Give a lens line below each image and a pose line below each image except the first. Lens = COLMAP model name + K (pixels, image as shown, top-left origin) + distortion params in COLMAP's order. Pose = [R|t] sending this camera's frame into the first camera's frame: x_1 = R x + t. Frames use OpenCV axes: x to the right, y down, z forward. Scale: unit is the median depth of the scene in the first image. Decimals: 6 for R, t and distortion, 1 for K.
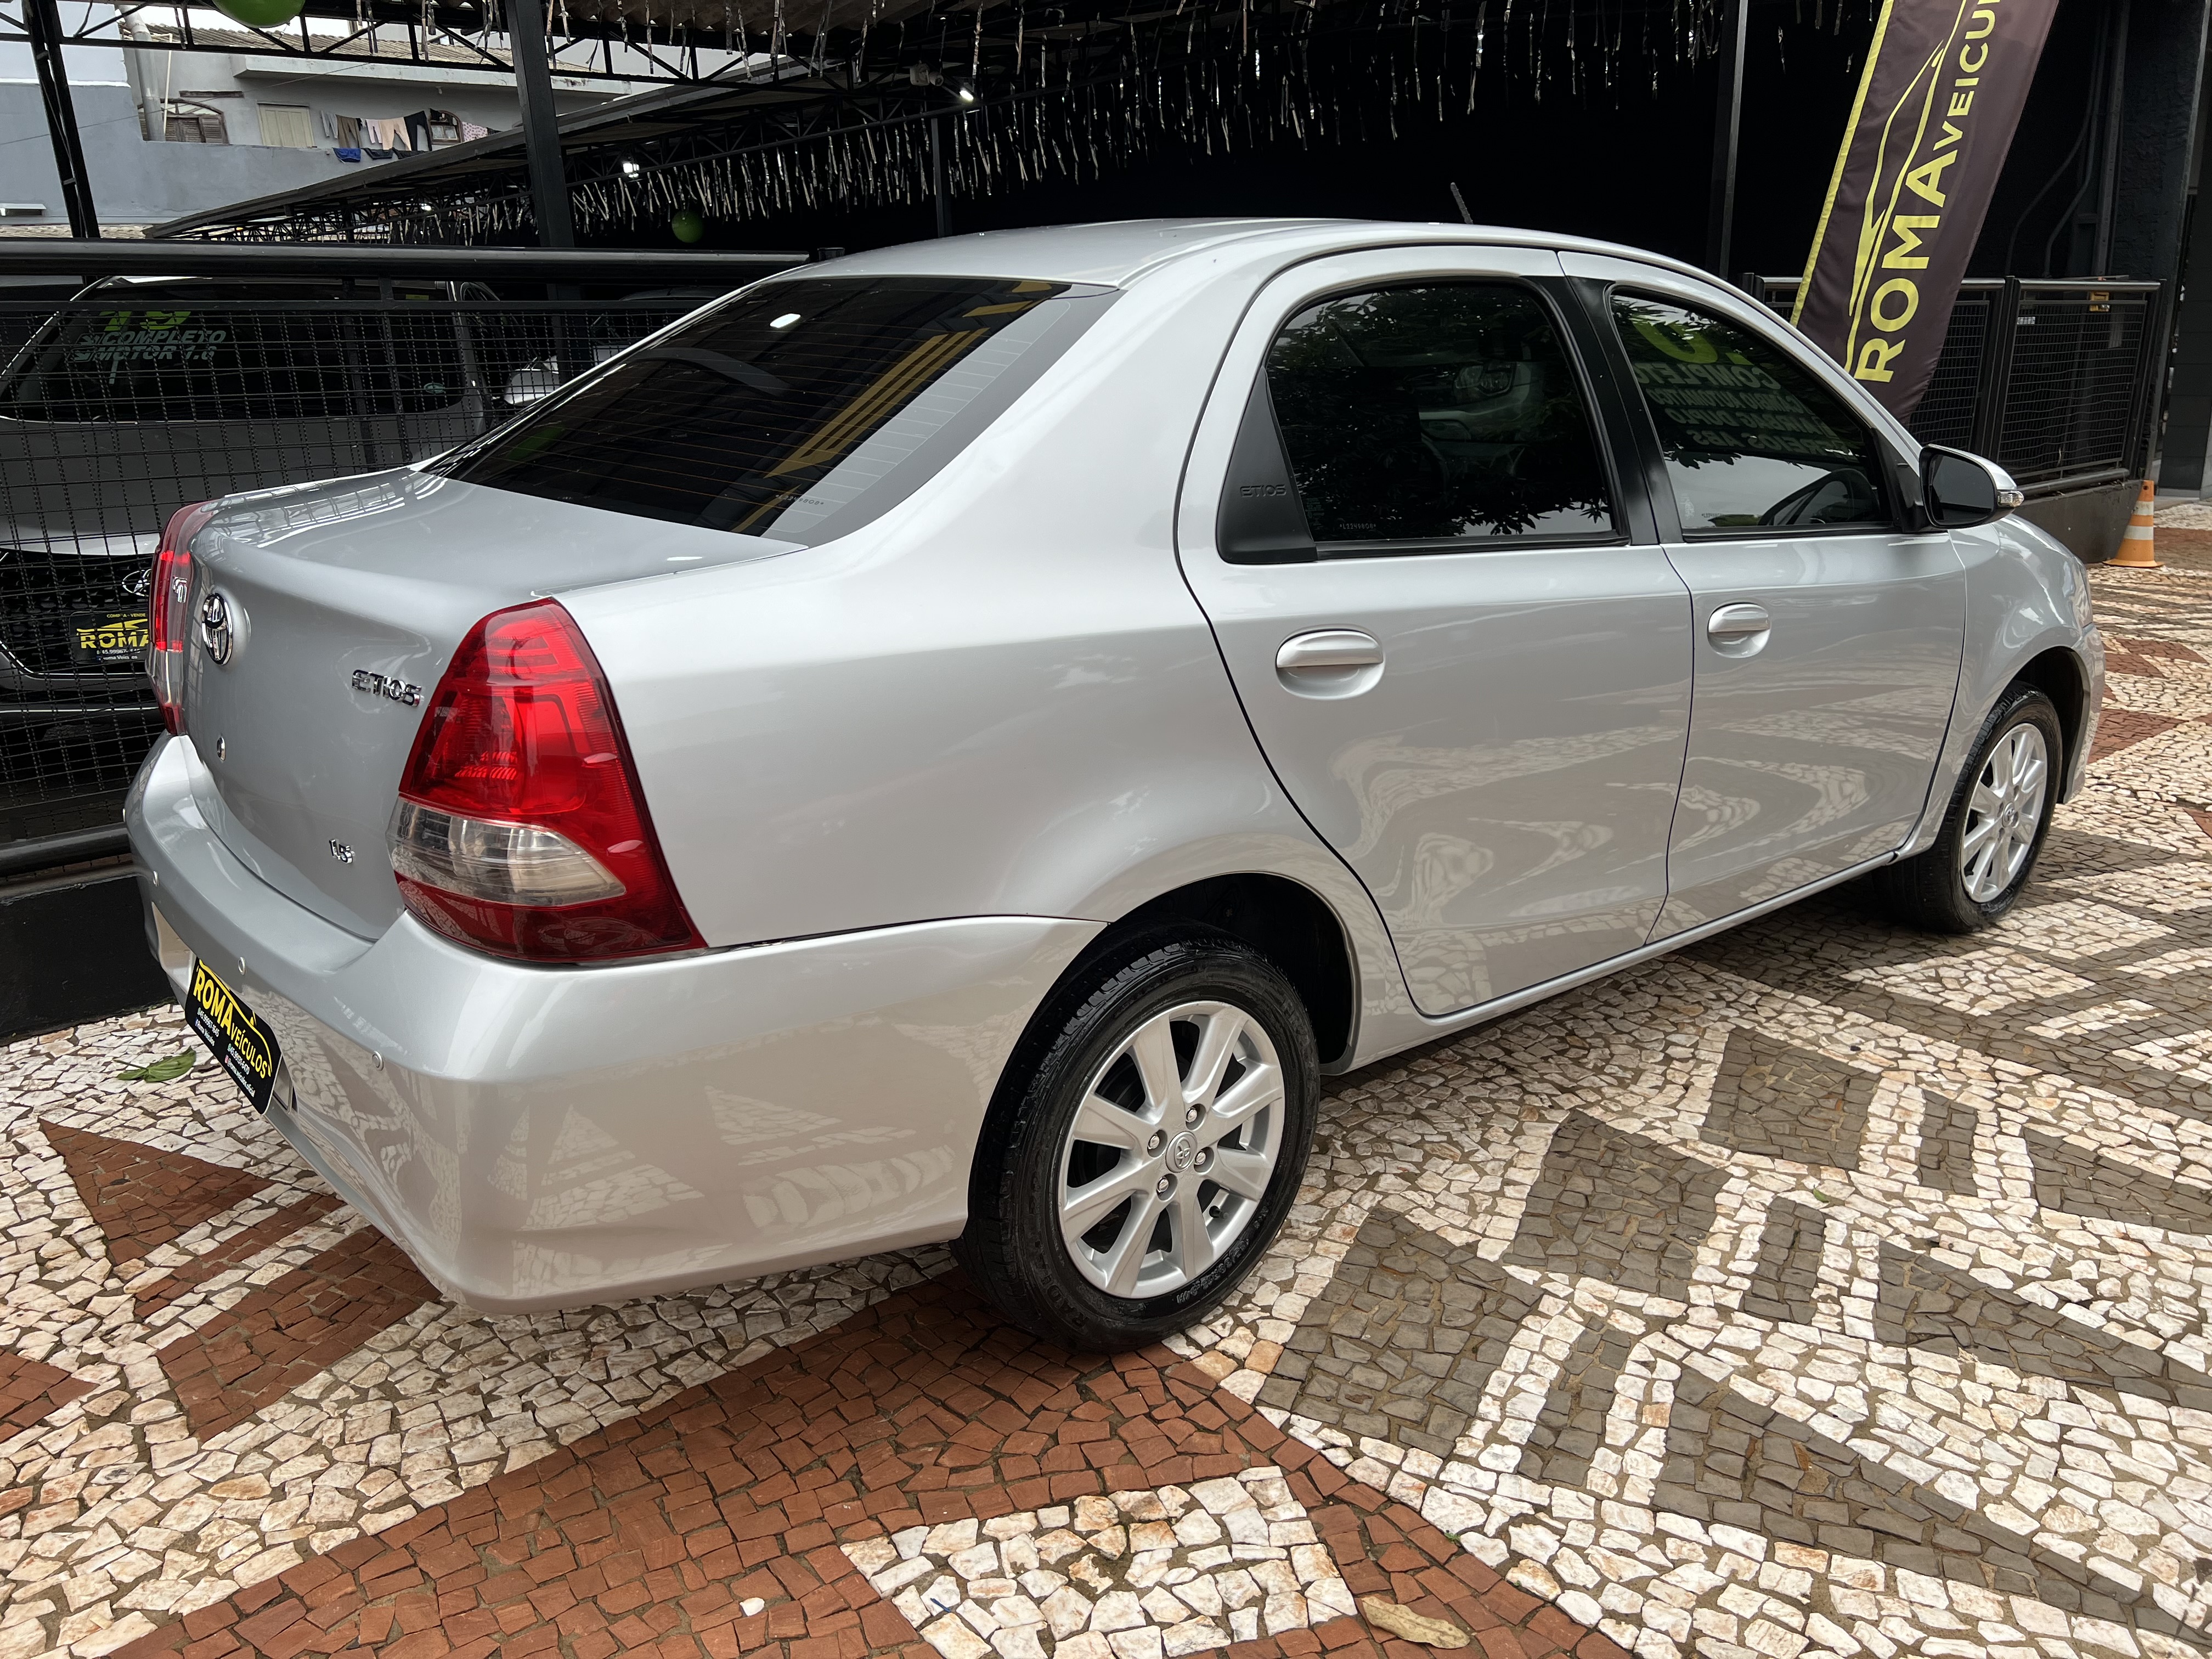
lens RADIAL K [[1669.4, 0, 1093.8], [0, 1669.4, 845.0], [0, 0, 1]] dist [0.049716, -0.052377]
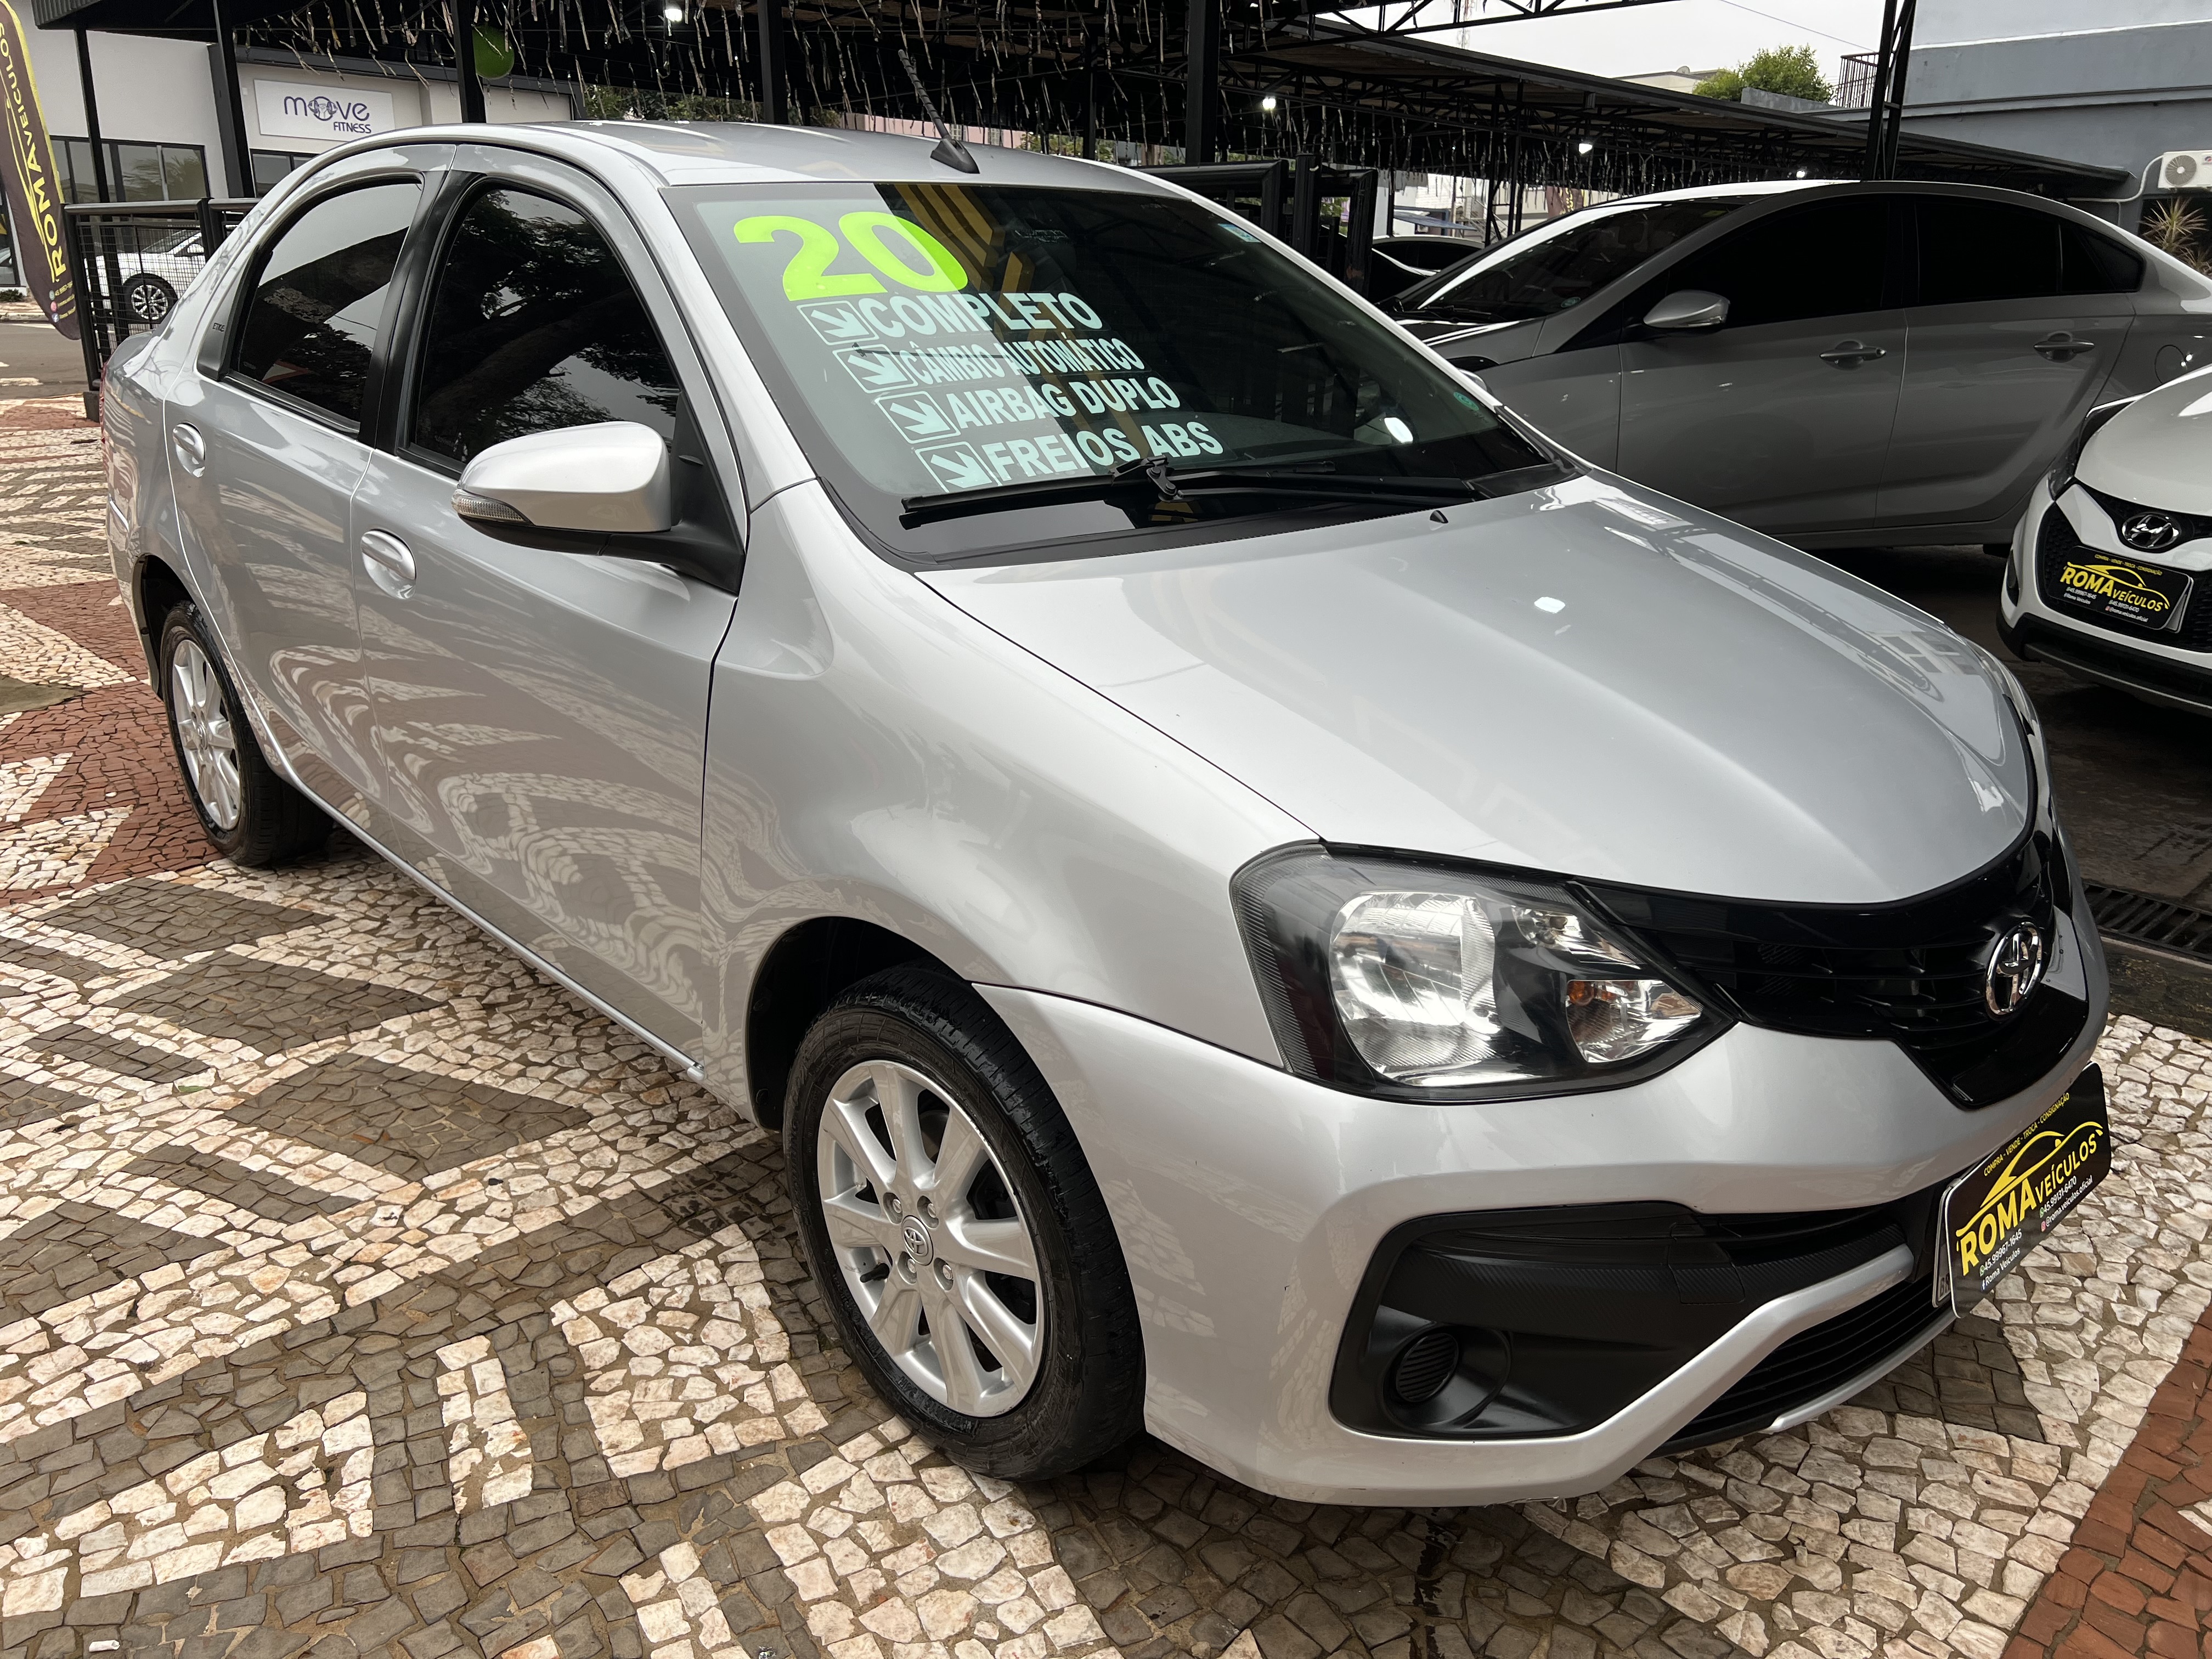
lens RADIAL K [[1669.4, 0, 1085.5], [0, 1669.4, 845.3], [0, 0, 1]] dist [0.049716, -0.052377]
pose [[0.037813, 0.344433, -0.938049, 1.639384], [-0.310865, 0.896197, 0.316534, -0.499055], [0.949702, 0.279638, 0.140960, 1.602262]]
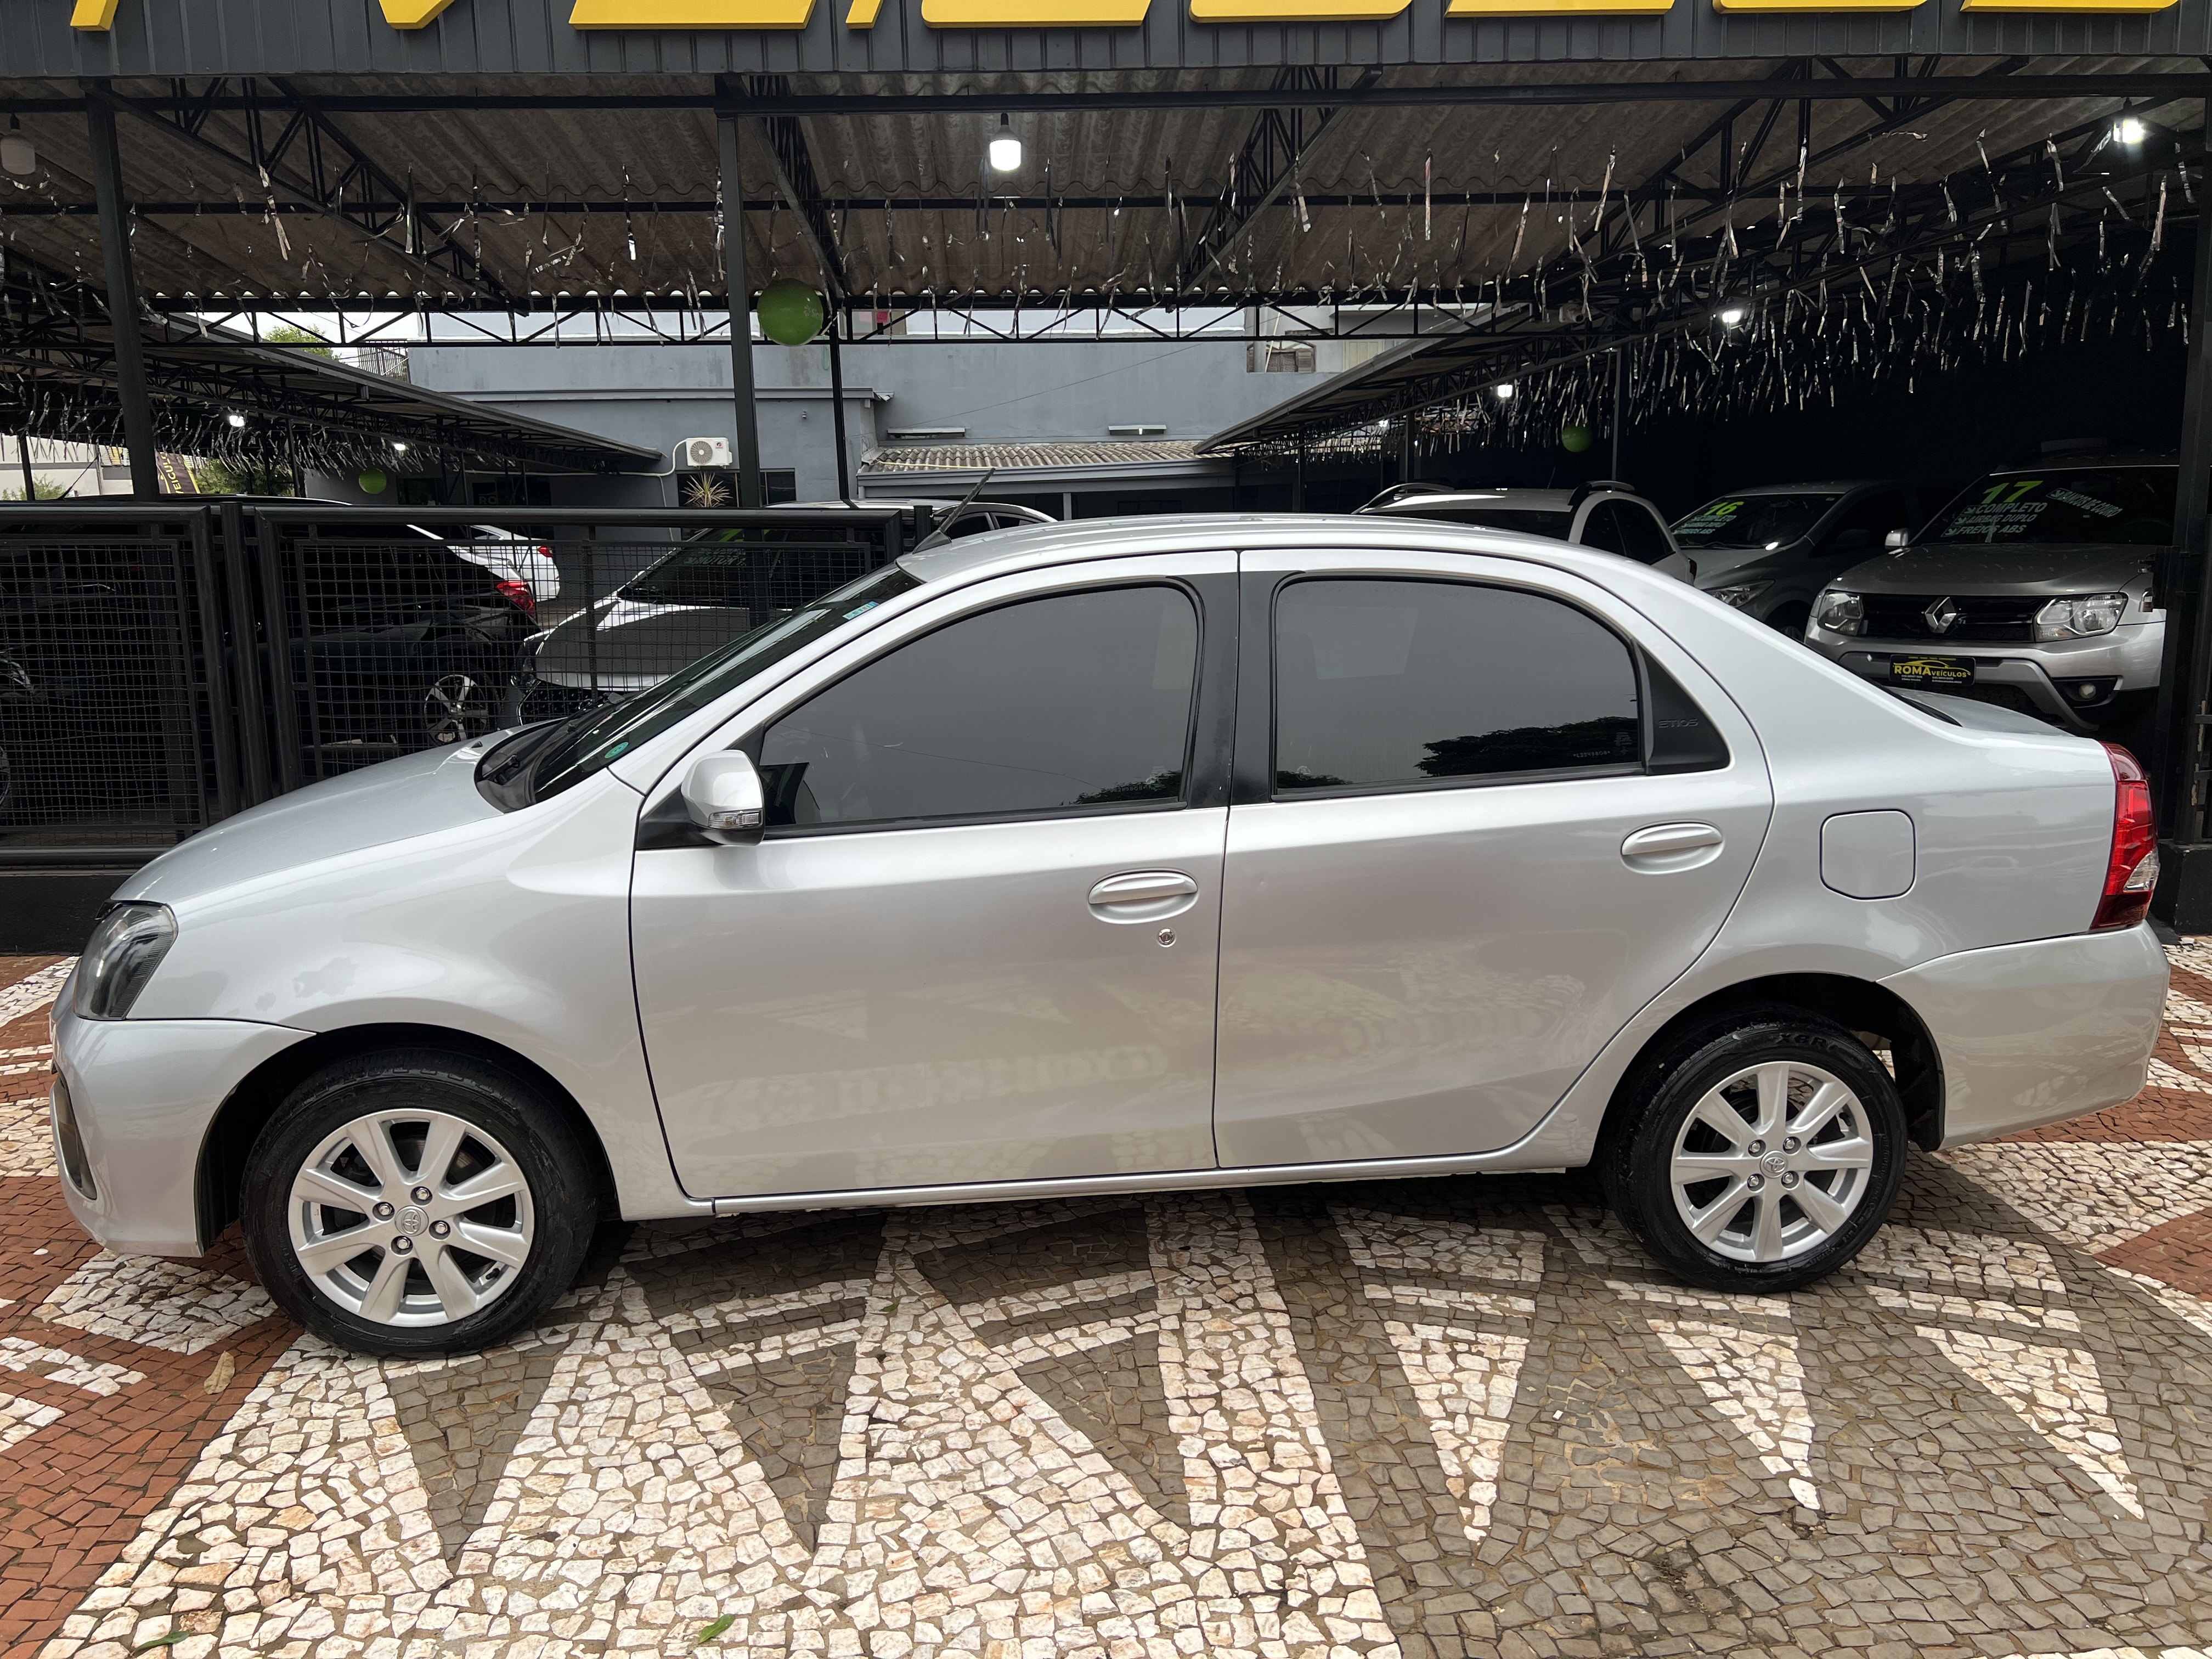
lens RADIAL K [[1669.4, 0, 1100.2], [0, 1669.4, 844.9], [0, 0, 1]] dist [0.049716, -0.052377]
pose [[0.794261, 0.132547, -0.592943, 1.471219], [-0.193693, 0.980233, -0.040335, -0.116784], [0.575876, 0.146886, 0.804234, 0.088121]]
